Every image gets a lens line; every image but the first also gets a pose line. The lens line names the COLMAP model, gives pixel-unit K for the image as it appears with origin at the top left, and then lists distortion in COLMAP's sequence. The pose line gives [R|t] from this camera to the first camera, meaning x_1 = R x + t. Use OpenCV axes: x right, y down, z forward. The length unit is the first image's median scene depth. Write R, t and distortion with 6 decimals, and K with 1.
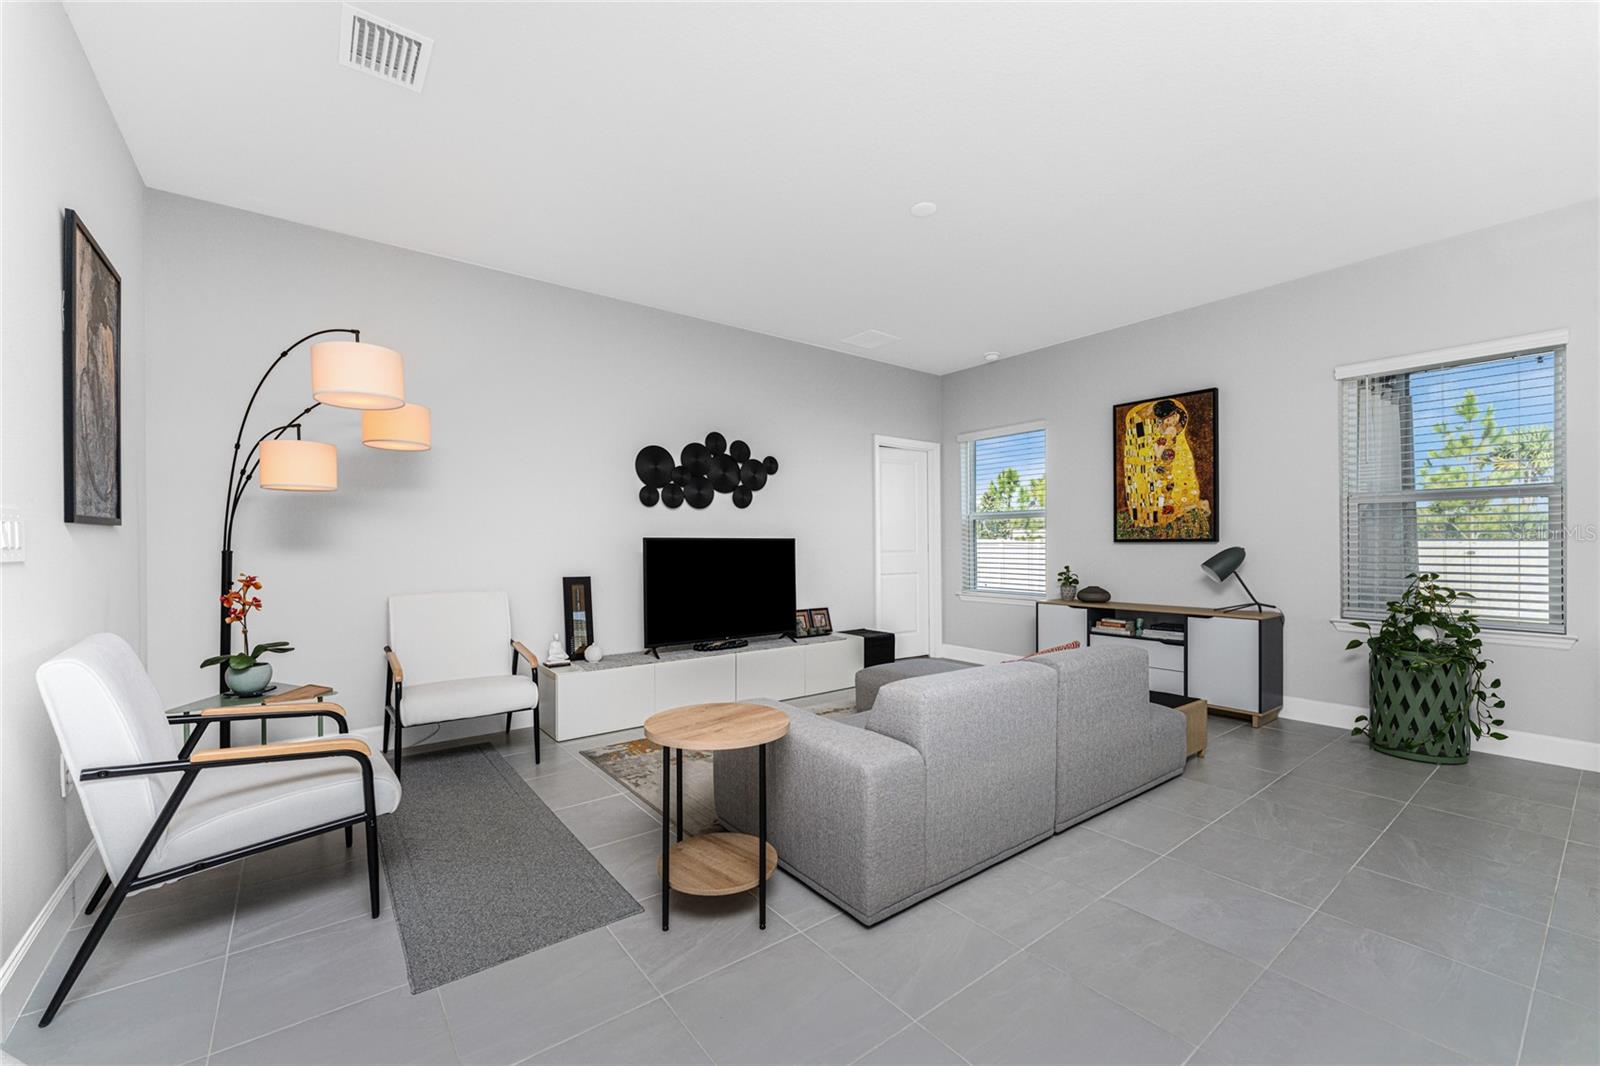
lens RADIAL K [[644.1, 0, 794.9], [0, 644.1, 544.9], [0, 0, 1]] dist [-0.001917, -0.000820]
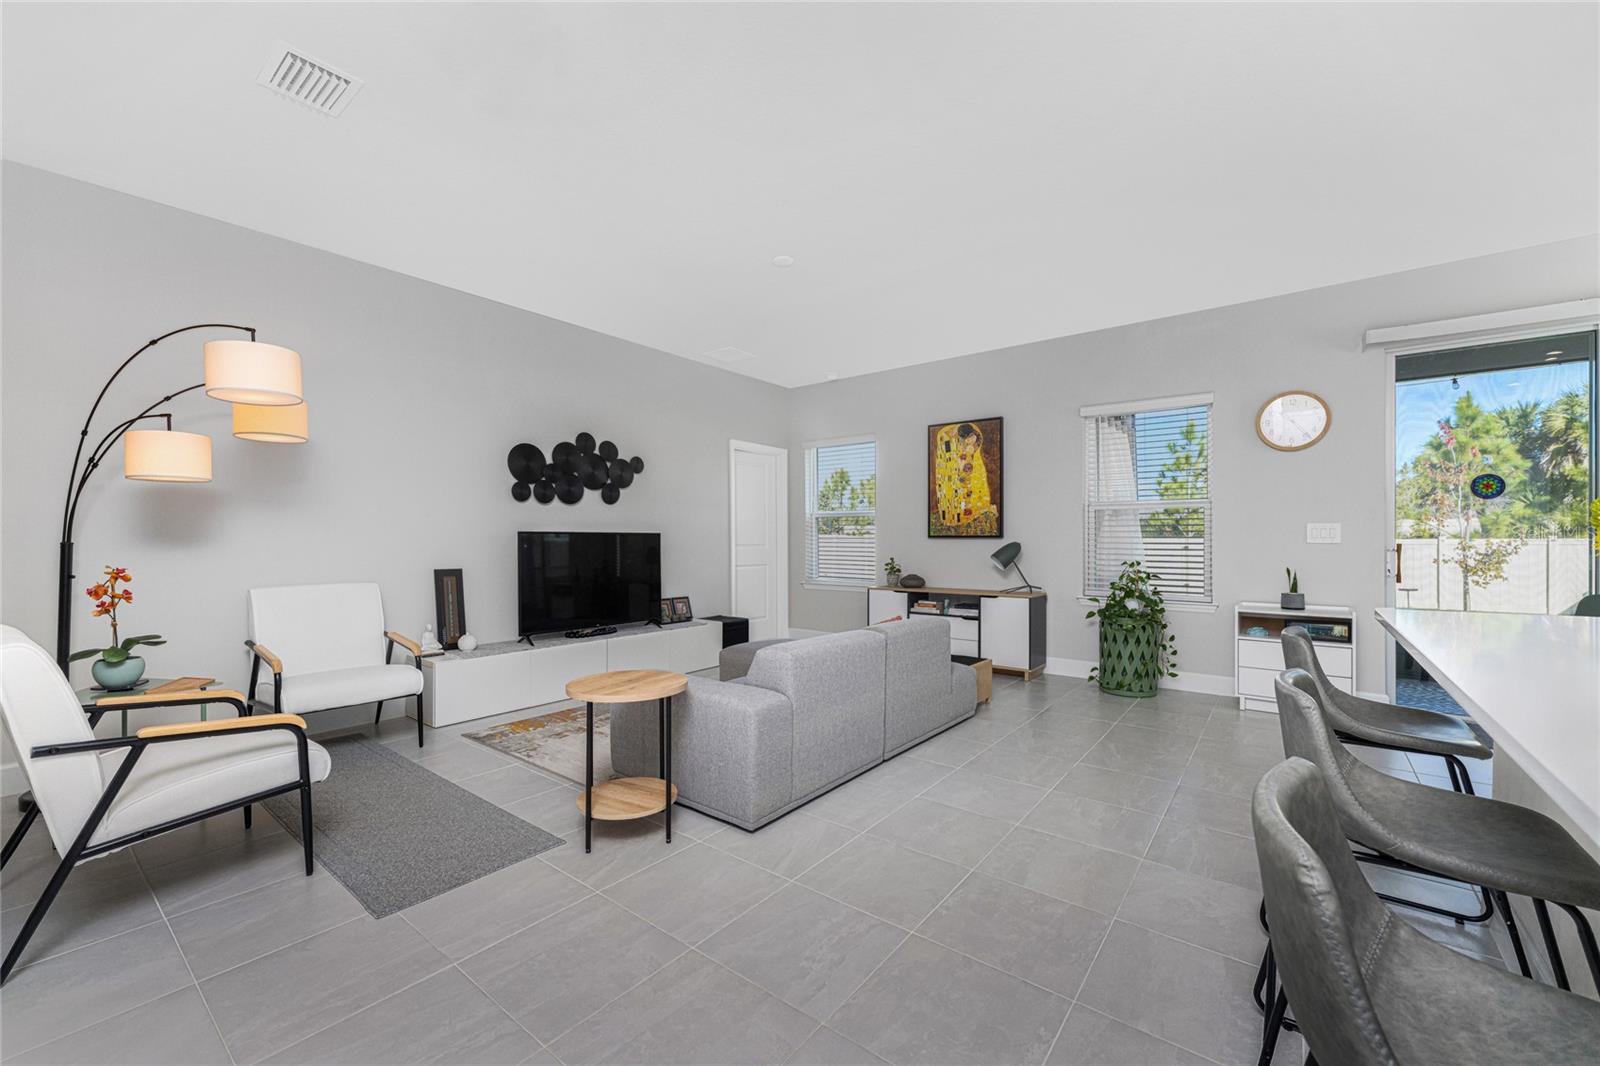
lens RADIAL K [[644.1, 0, 798.1], [0, 644.1, 534.4], [0, 0, 1]] dist [-0.001917, -0.000820]
pose [[0.967160, 0.006589, 0.254082, -0.077637], [-0.004750, 0.999958, -0.007850, -0.000320], [-0.254123, 0.006385, 0.967151, -0.174643]]
